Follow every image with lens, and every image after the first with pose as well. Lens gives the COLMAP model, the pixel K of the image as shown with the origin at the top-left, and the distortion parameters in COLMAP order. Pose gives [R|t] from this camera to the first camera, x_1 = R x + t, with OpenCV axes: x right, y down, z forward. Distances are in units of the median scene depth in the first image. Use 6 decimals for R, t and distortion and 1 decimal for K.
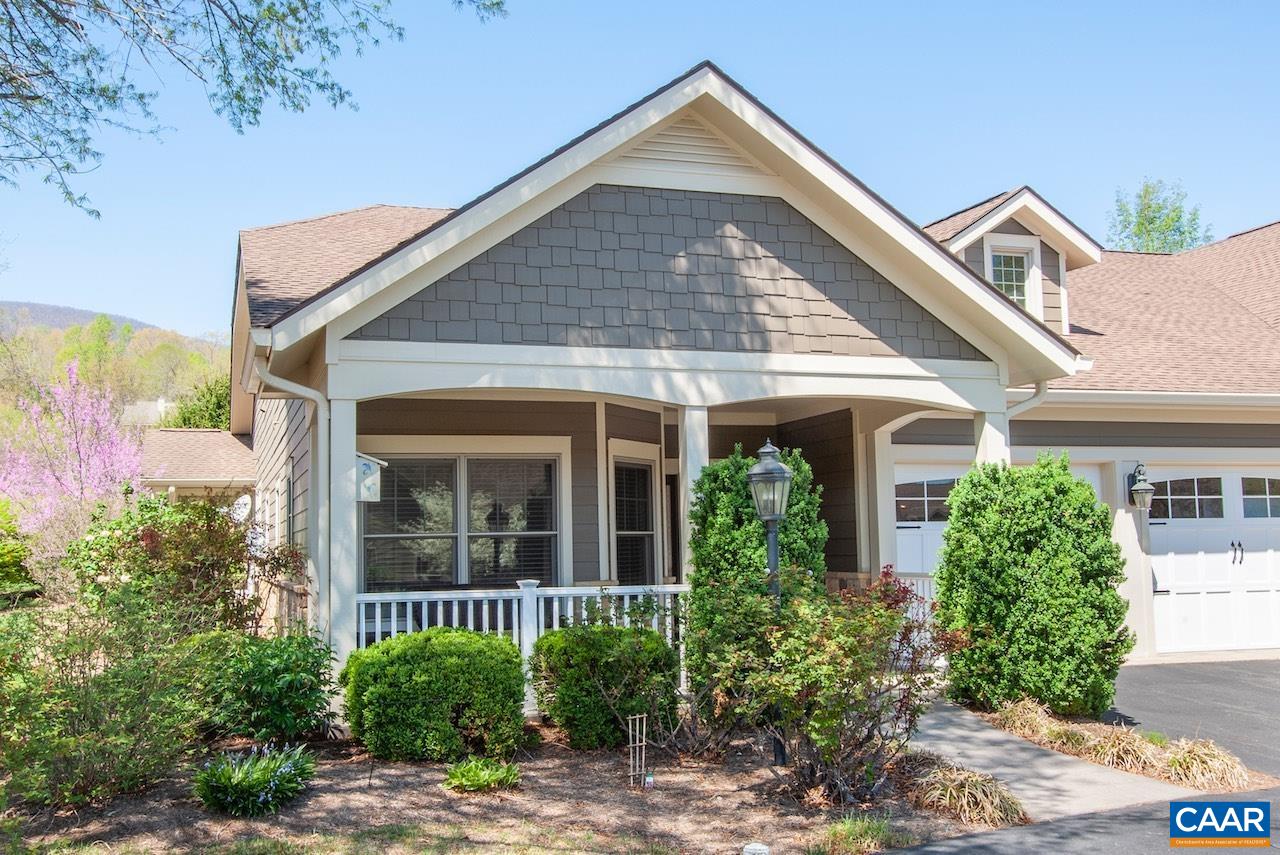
lens RADIAL K [[1294.8, 0, 637.9], [0, 1294.8, 434.8], [0, 0, 1]] dist [-0.064333, 0.349445]
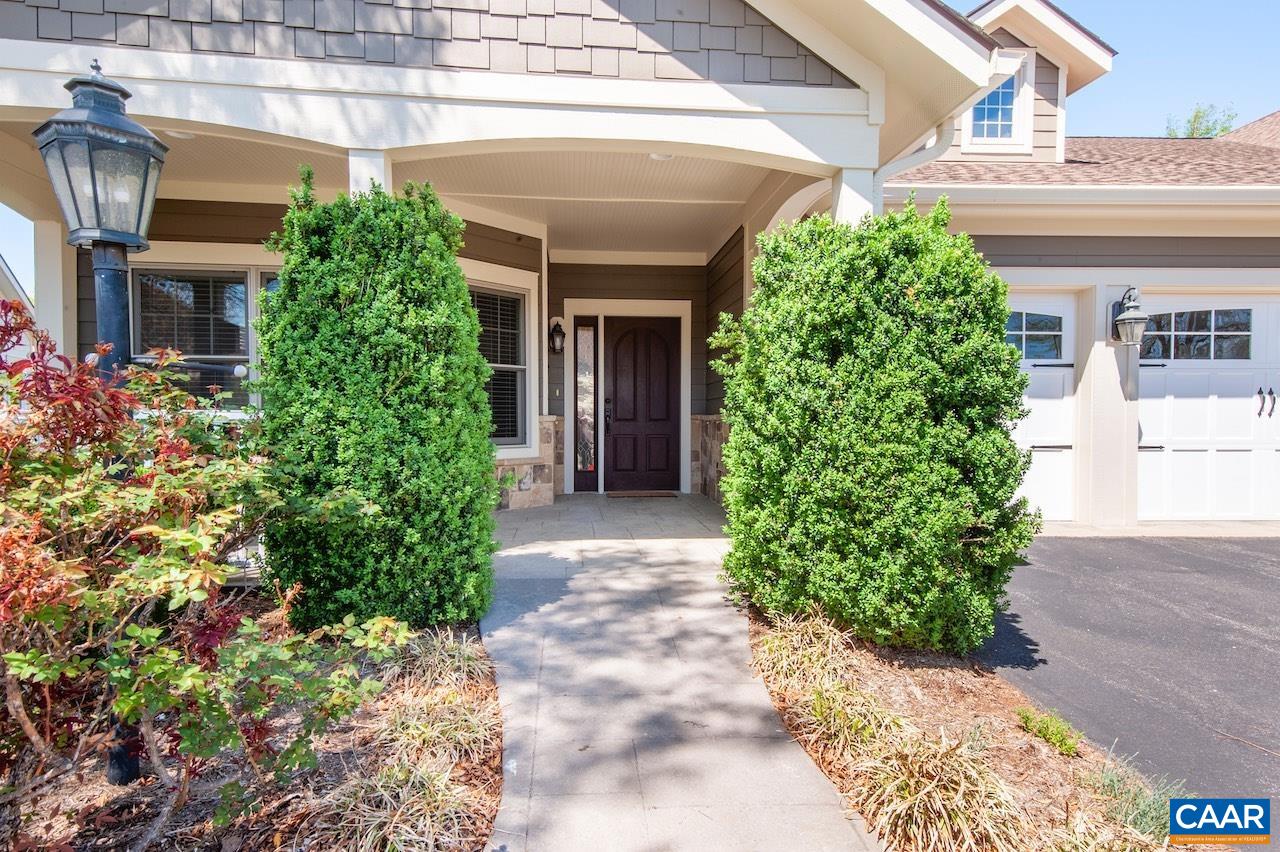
lens RADIAL K [[767.1, 0, 637.4], [0, 767.1, 431.3], [0, 0, 1]] dist [0.077527, -0.000964]
pose [[0.974343, 0.023355, -0.223851, 0.276496], [0.000437, 0.994403, 0.105650, 0.080292], [0.225066, -0.103037, 0.968880, 0.611020]]
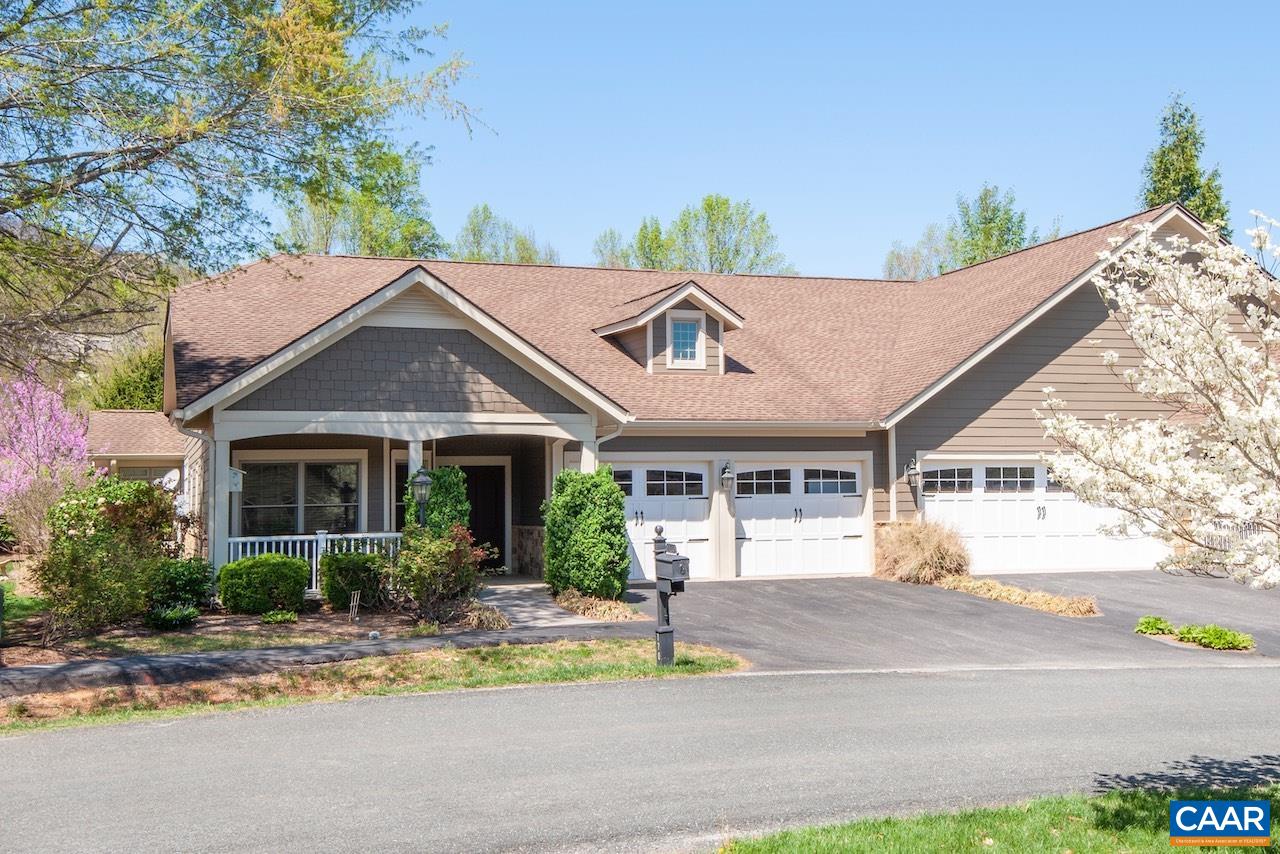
lens RADIAL K [[1457.8, 0, 713.5], [0, 1457.8, 406.0], [0, 0, 1]] dist [0.162654, -0.010227]
pose [[0.998827, 0.007118, 0.047891, 0.380059], [-0.008209, 0.999710, 0.022631, -0.125995], [-0.047716, -0.022997, 0.998596, -1.201161]]
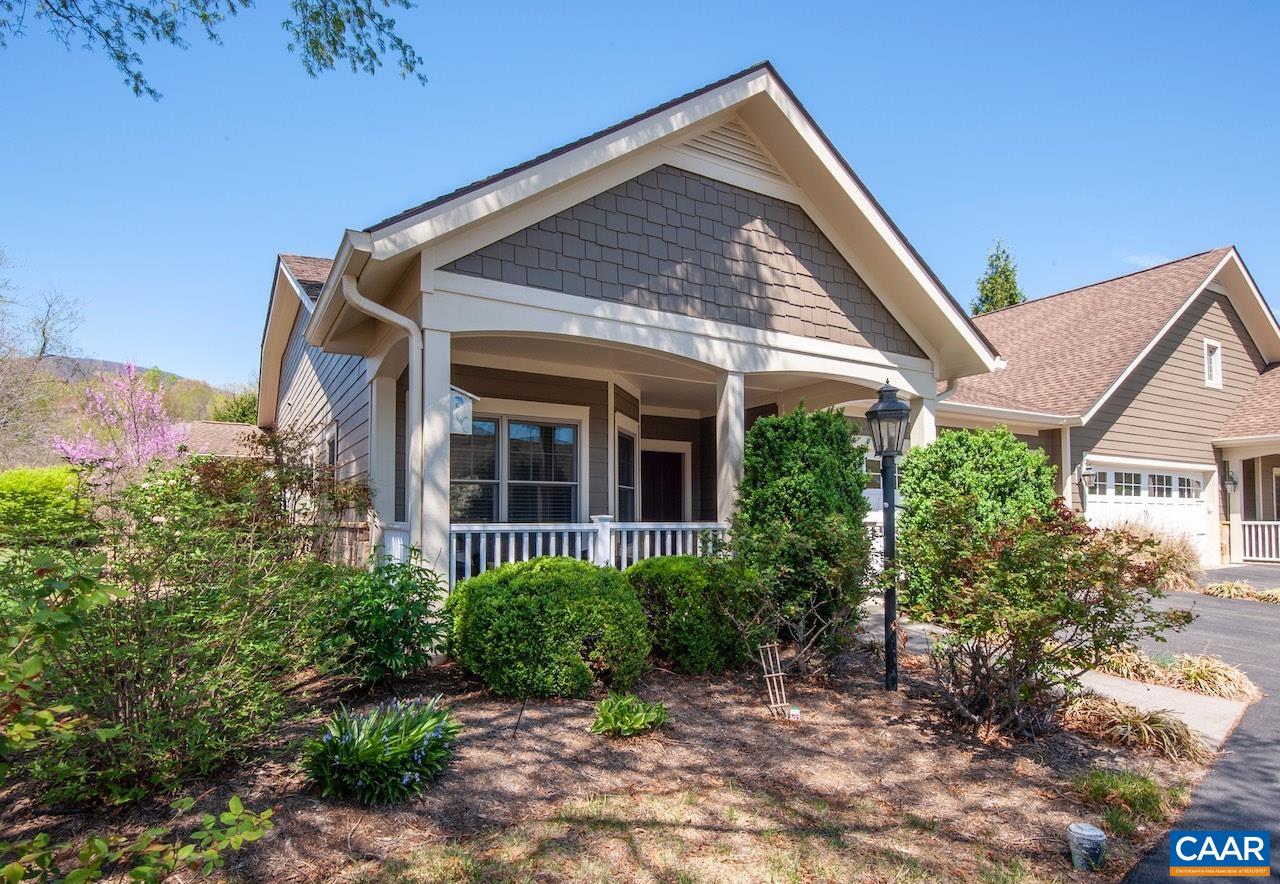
lens RADIAL K [[687.7, 0, 642.3], [0, 687.7, 496.1], [0, 0, 1]] dist [0.031463, -0.000961]
pose [[0.975962, 0.026616, 0.216311, -0.168689], [-0.038175, 0.998047, 0.049436, 0.061972], [-0.214573, -0.056505, 0.975072, 0.396066]]
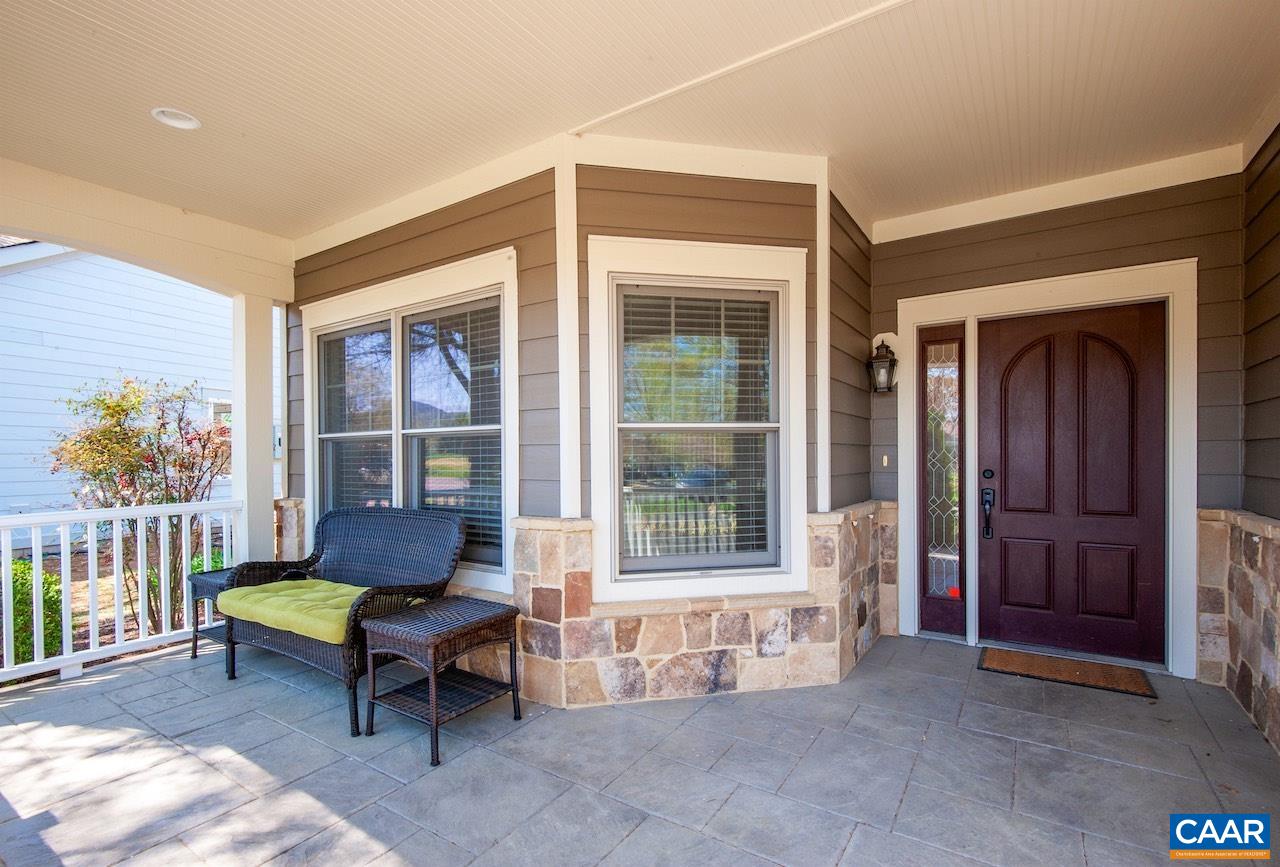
lens RADIAL K [[574.2, 0, 620.1], [0, 574.2, 455.8], [0, 0, 1]] dist [0.002998, -0.012717]
pose [[0.599592, 0.018632, -0.800089, 0.197668], [0.064454, 0.995357, 0.071481, 0.086505], [0.797706, -0.094428, 0.595608, 1.047413]]
